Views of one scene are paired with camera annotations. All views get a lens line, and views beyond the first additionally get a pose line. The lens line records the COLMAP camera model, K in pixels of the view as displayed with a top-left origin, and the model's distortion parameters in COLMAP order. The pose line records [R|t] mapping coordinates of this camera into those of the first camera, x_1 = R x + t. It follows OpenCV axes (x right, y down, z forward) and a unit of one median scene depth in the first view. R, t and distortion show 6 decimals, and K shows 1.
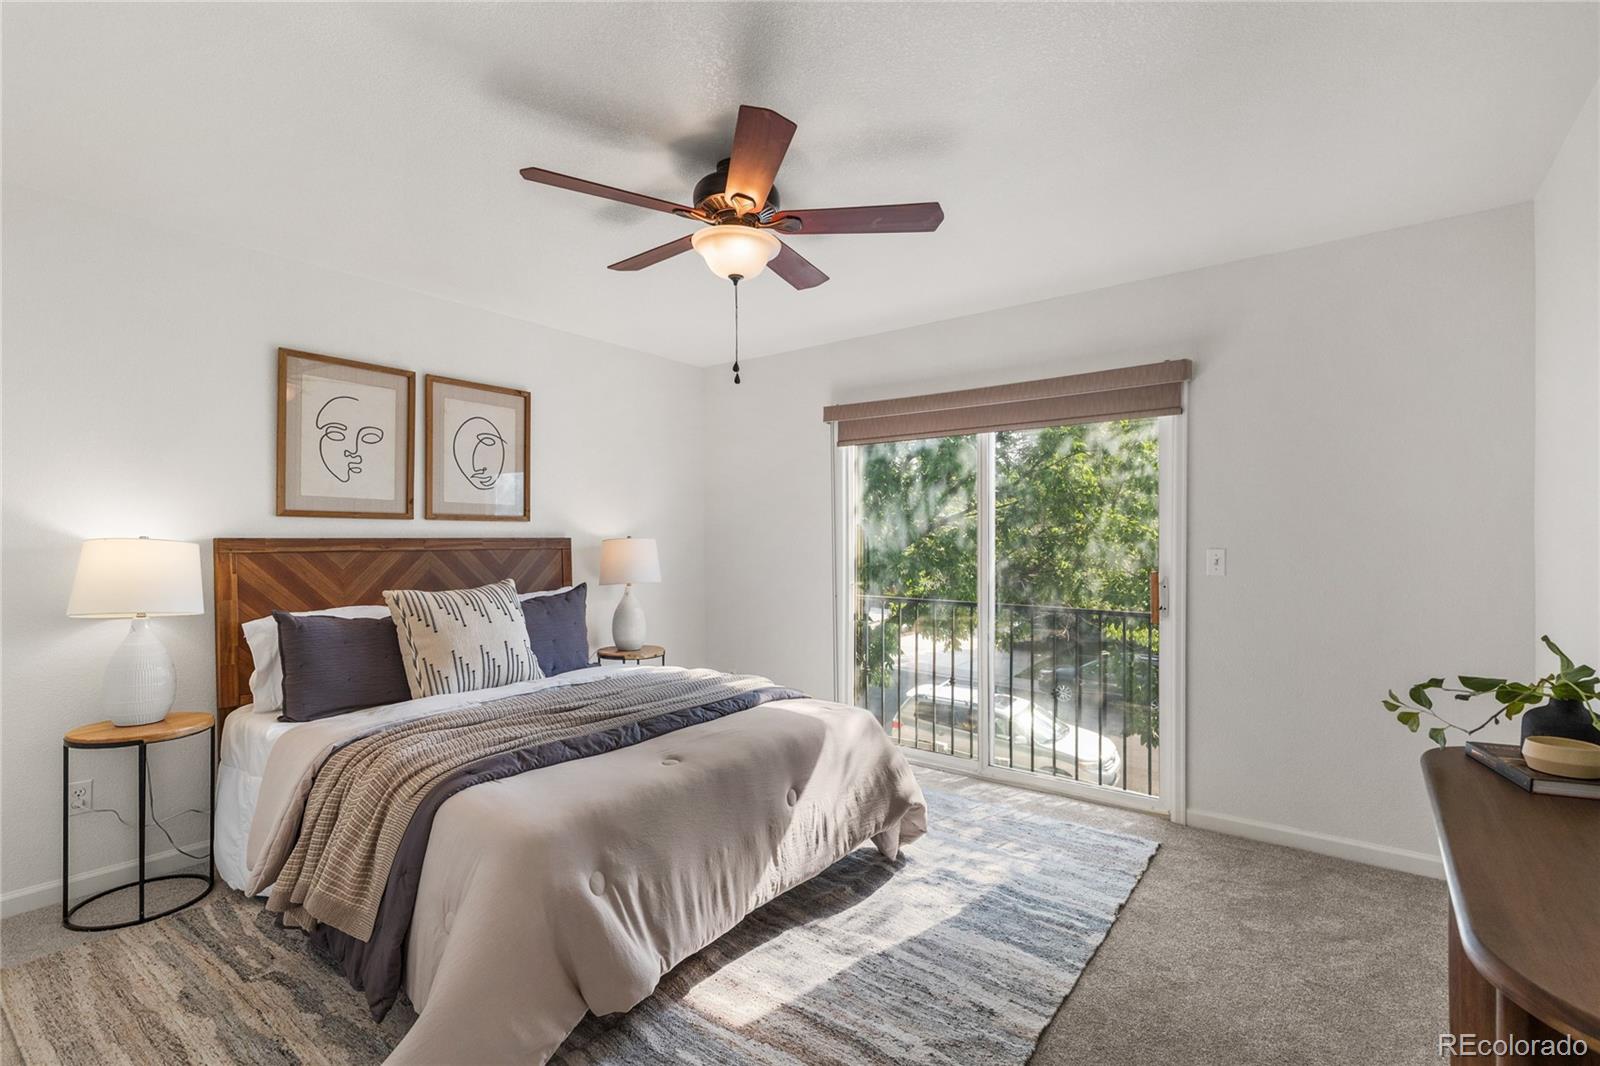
lens RADIAL K [[736.3, 0, 800.0], [0, 736.3, 533.0], [0, 0, 1]] dist [-0.002003, -0.000061]
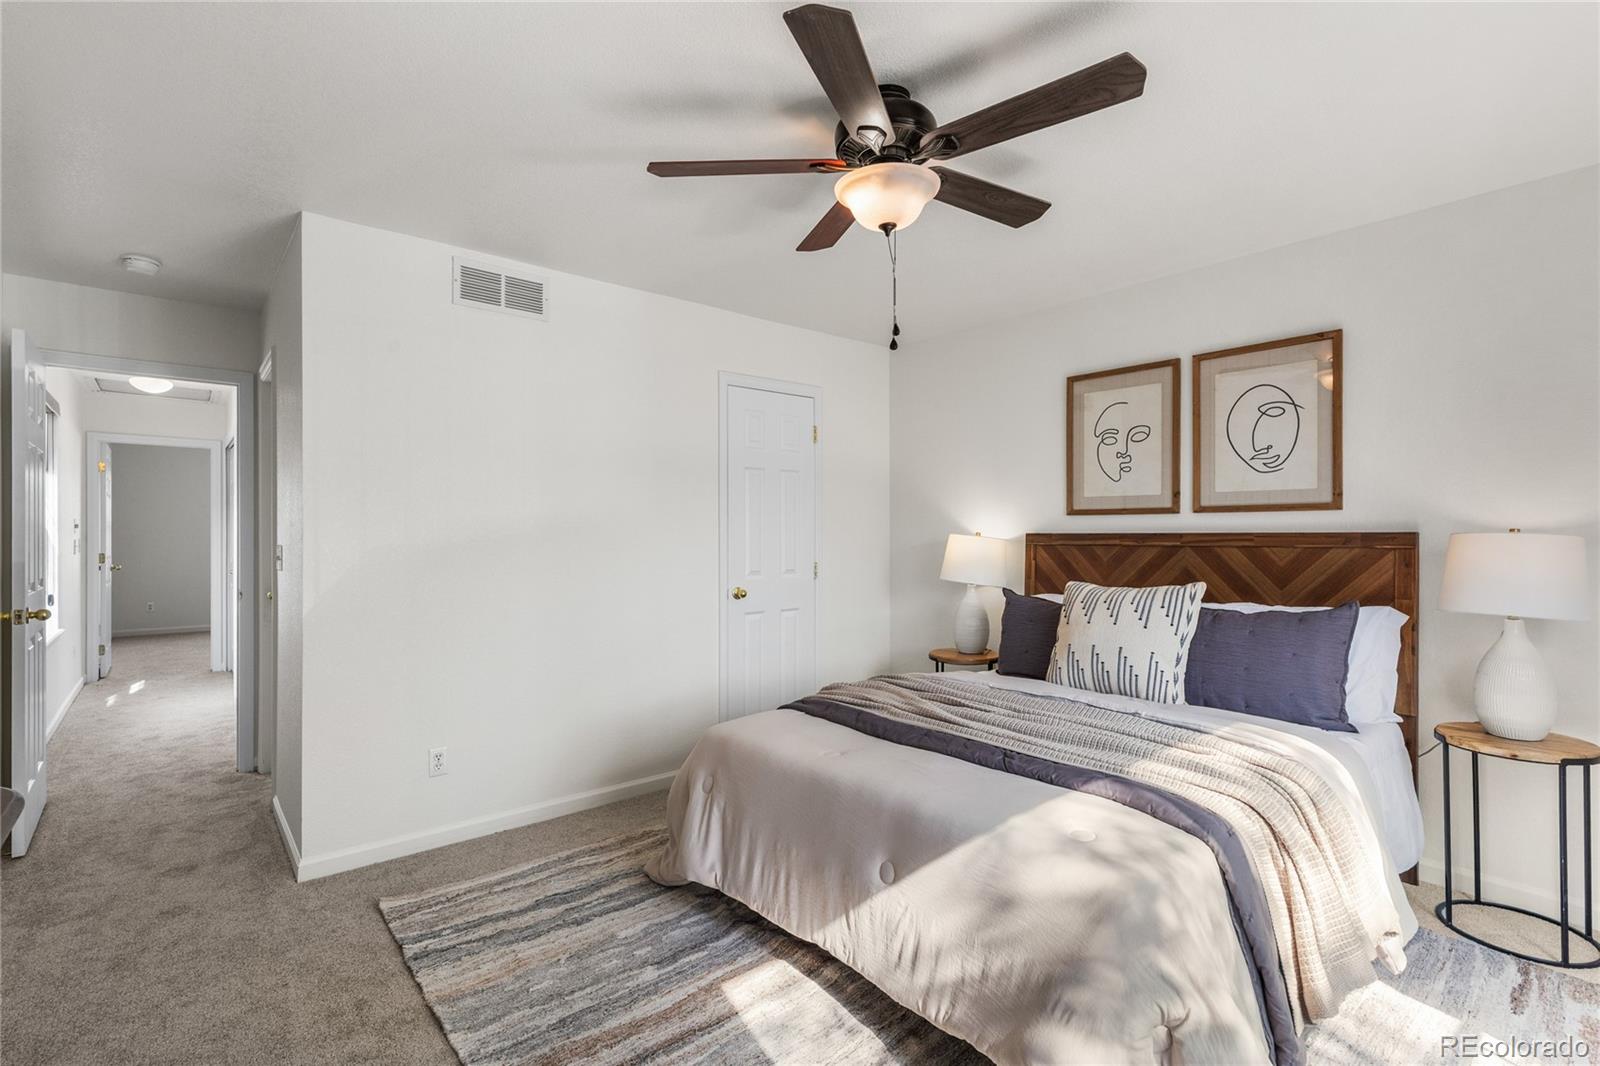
lens RADIAL K [[734.8, 0, 800.0], [0, 734.8, 533.0], [0, 0, 1]] dist [0.002337, 0.000290]
pose [[-0.220591, 0.000482, -0.975366, 0.544082], [0.009496, 0.999954, -0.001653, 0.004066], [0.975320, -0.009626, -0.220585, 0.780269]]
